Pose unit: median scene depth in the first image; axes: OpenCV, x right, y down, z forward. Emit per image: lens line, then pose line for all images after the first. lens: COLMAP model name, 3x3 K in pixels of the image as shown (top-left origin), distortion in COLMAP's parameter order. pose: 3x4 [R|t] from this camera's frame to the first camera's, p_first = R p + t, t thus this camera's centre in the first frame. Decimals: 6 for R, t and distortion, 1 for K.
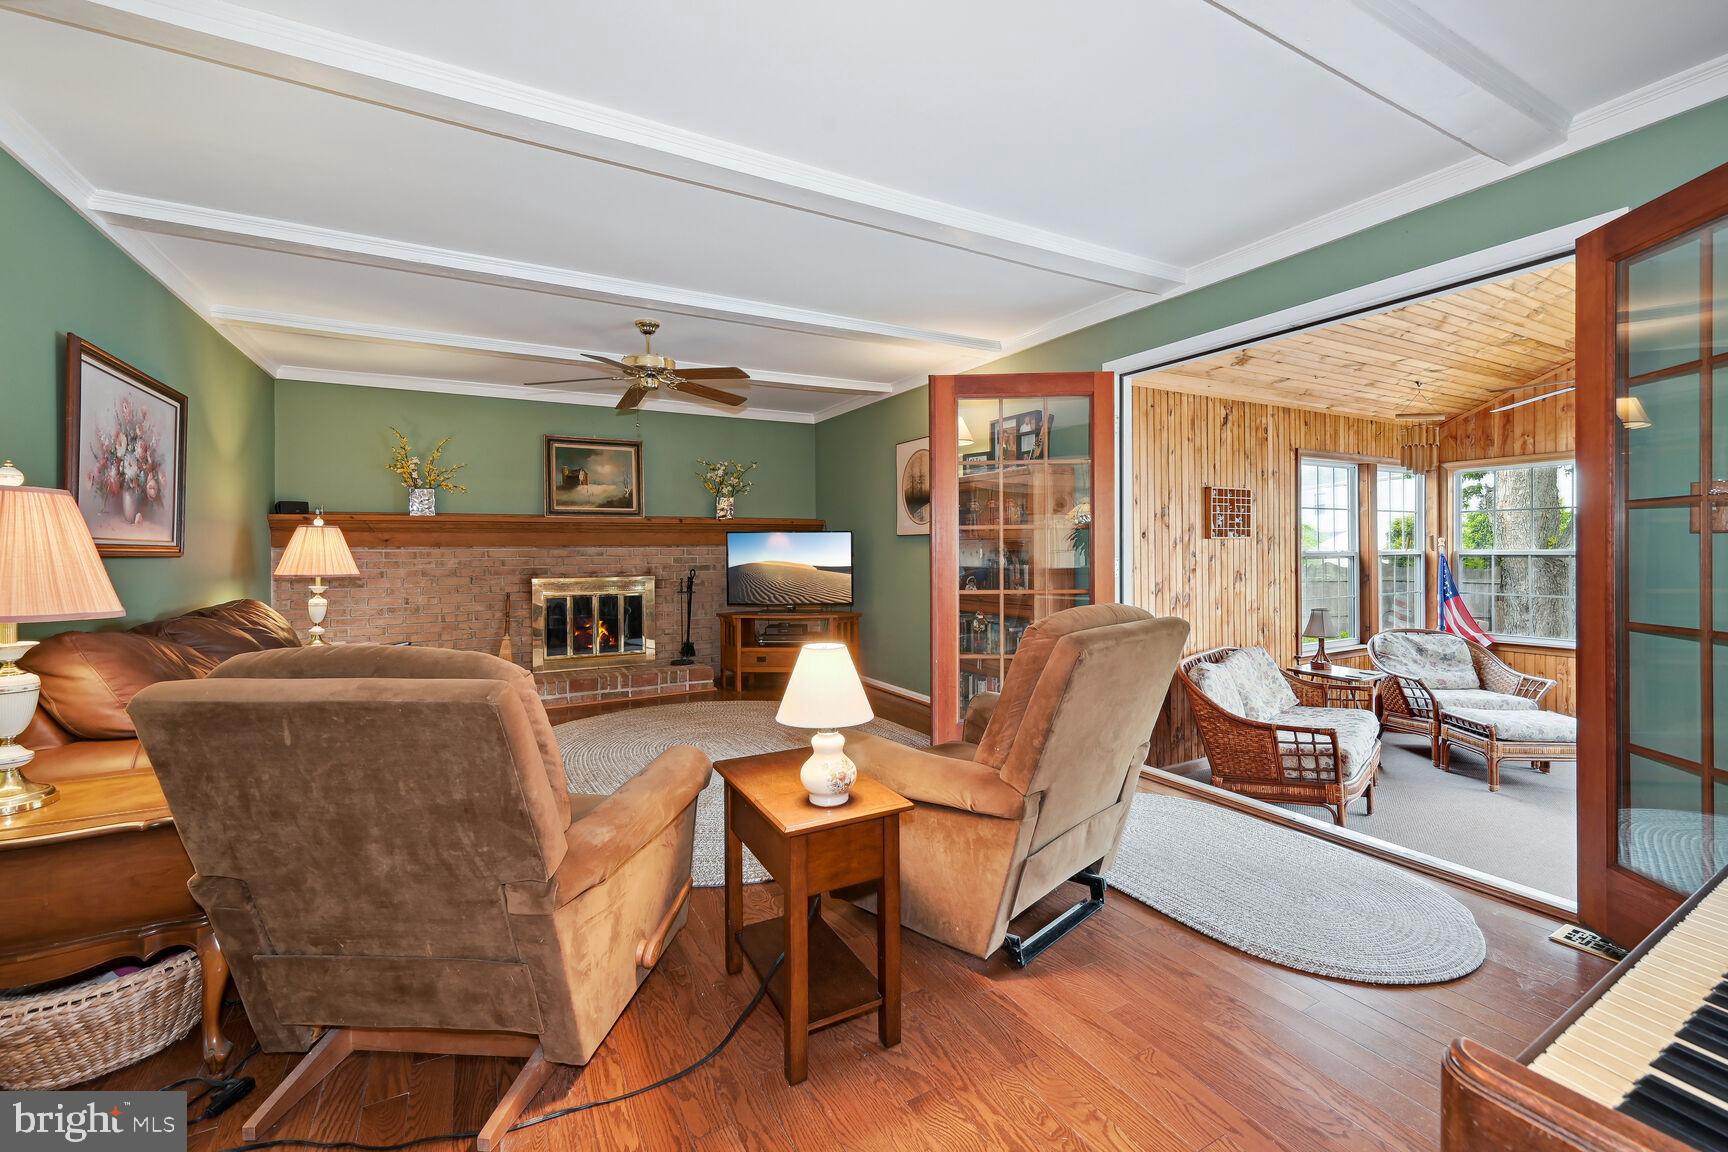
lens RADIAL K [[710.9, 0, 861.9], [0, 710.9, 549.9], [0, 0, 1]] dist [-0.000088, 0.000022]
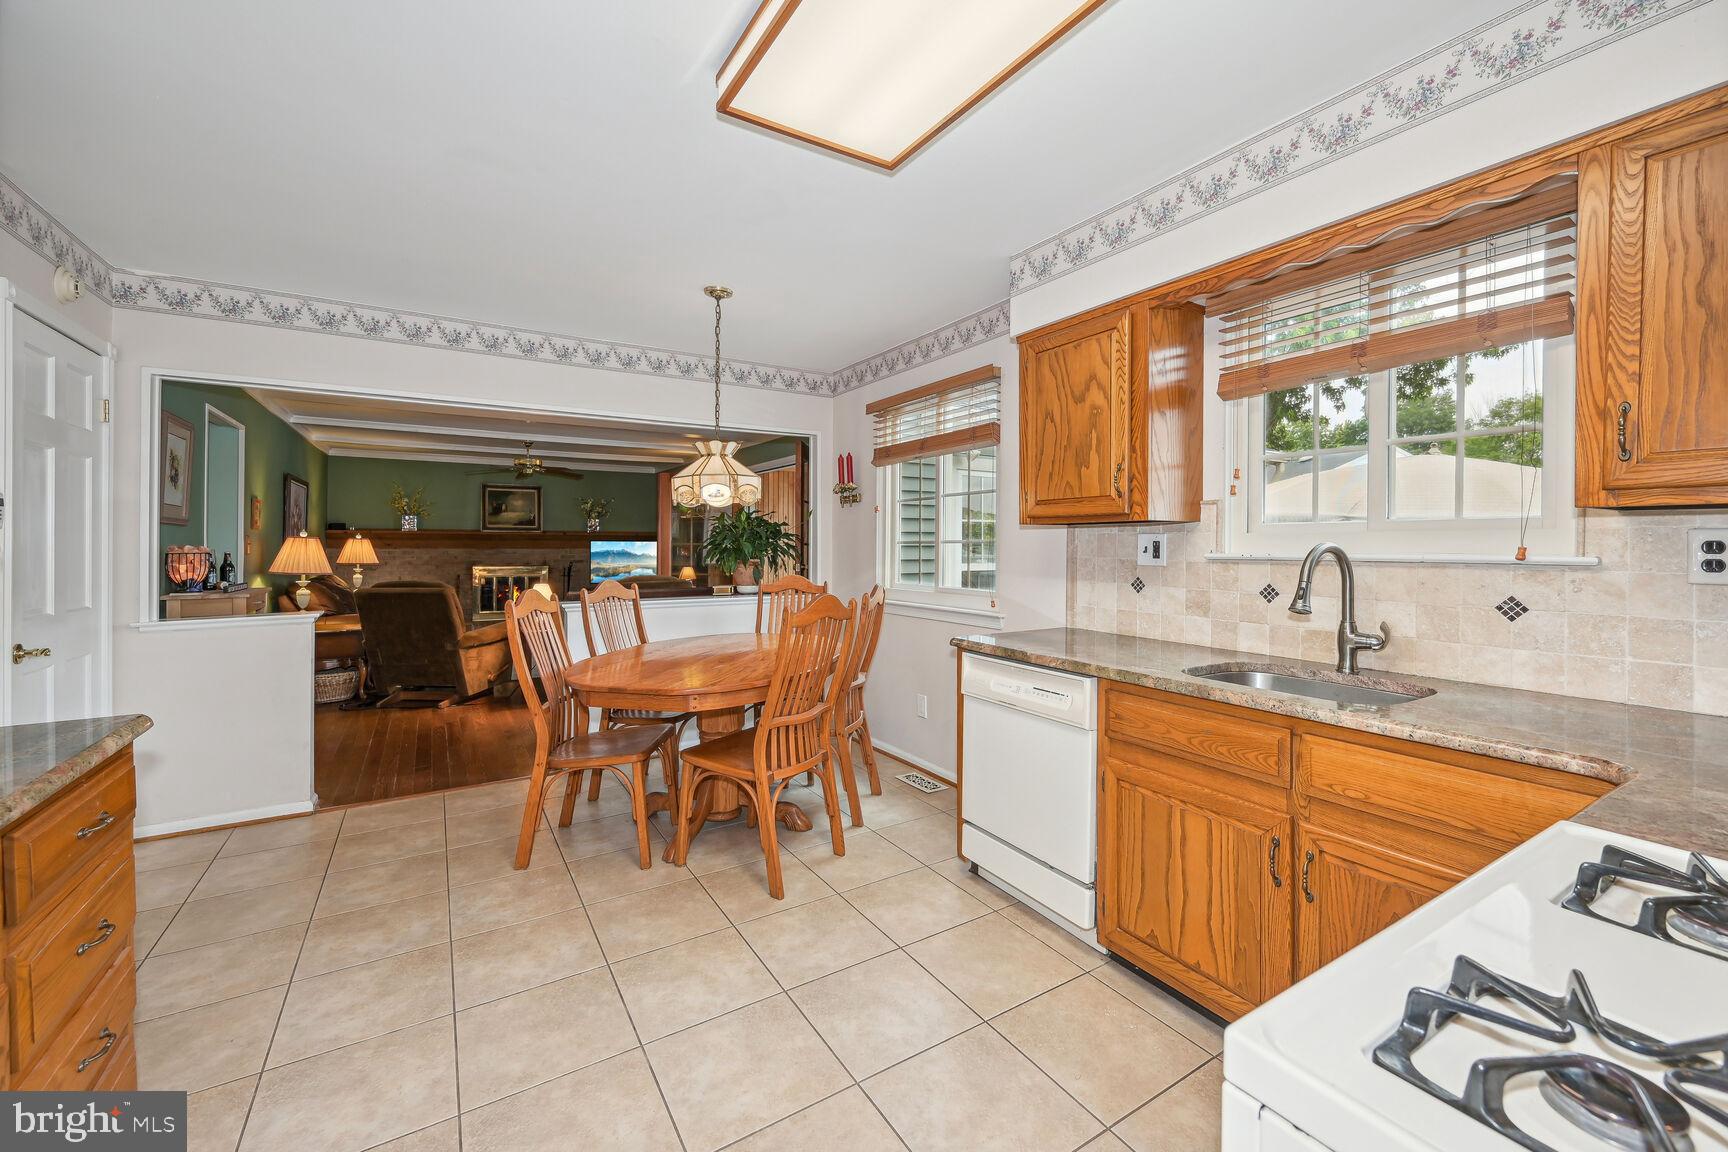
lens RADIAL K [[690.5, 0, 863.9], [0, 690.5, 546.8], [0, 0, 1]] dist [-0.000145, -0.000238]
pose [[0.998521, 0.011487, 0.053142, 0.445025], [-0.011673, 0.999927, 0.003188, -0.026919], [-0.053101, -0.003803, 0.998582, -0.819054]]
